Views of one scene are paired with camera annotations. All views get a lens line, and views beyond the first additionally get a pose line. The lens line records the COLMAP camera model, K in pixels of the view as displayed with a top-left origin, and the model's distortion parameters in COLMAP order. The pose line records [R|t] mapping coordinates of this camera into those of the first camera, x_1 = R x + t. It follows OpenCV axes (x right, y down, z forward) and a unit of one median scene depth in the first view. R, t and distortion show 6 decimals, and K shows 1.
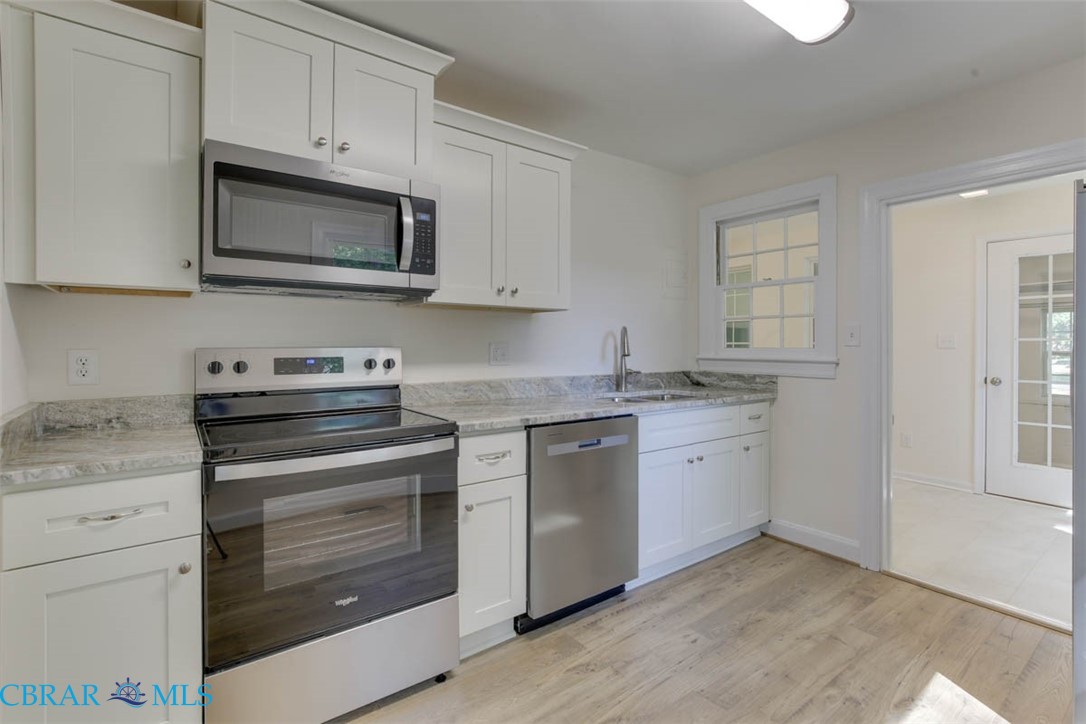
lens RADIAL K [[521.6, 0, 539.1], [0, 521.6, 339.4], [0, 0, 1]] dist [0.003568, 0.000915]
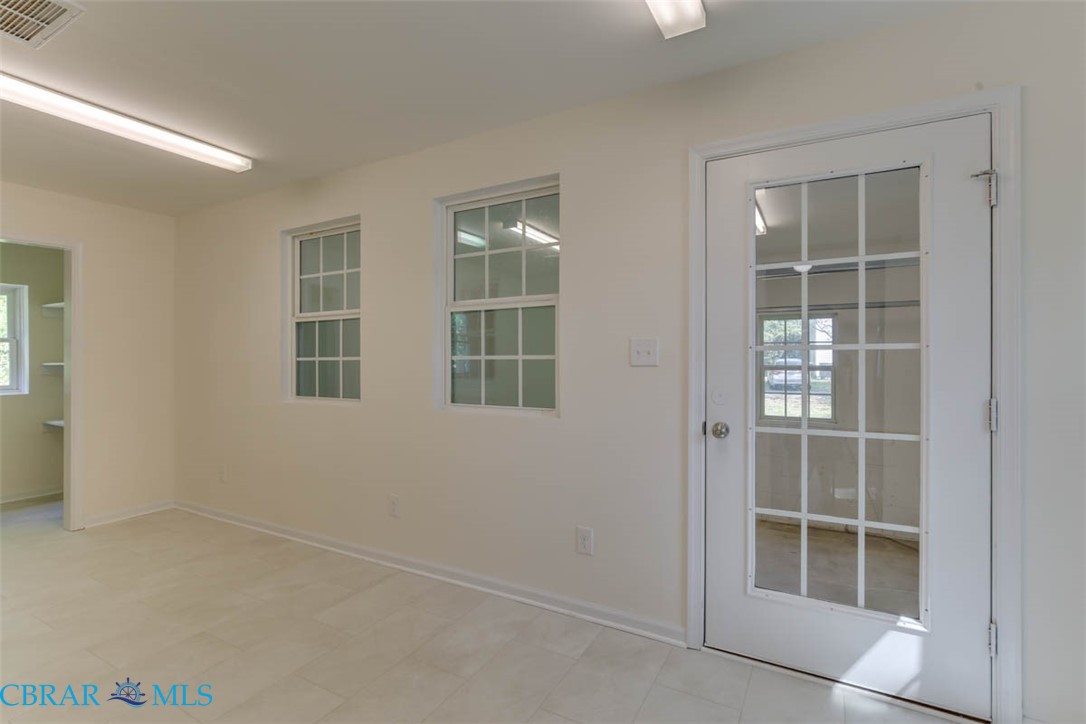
lens RADIAL K [[521.6, 0, 543.2], [0, 521.6, 355.1], [0, 0, 1]] dist [0.003568, 0.000915]
pose [[0.918803, -0.008170, 0.394631, 0.772212], [0.005947, 0.999959, 0.006855, 0.003734], [-0.394671, -0.003951, 0.918814, 0.902940]]
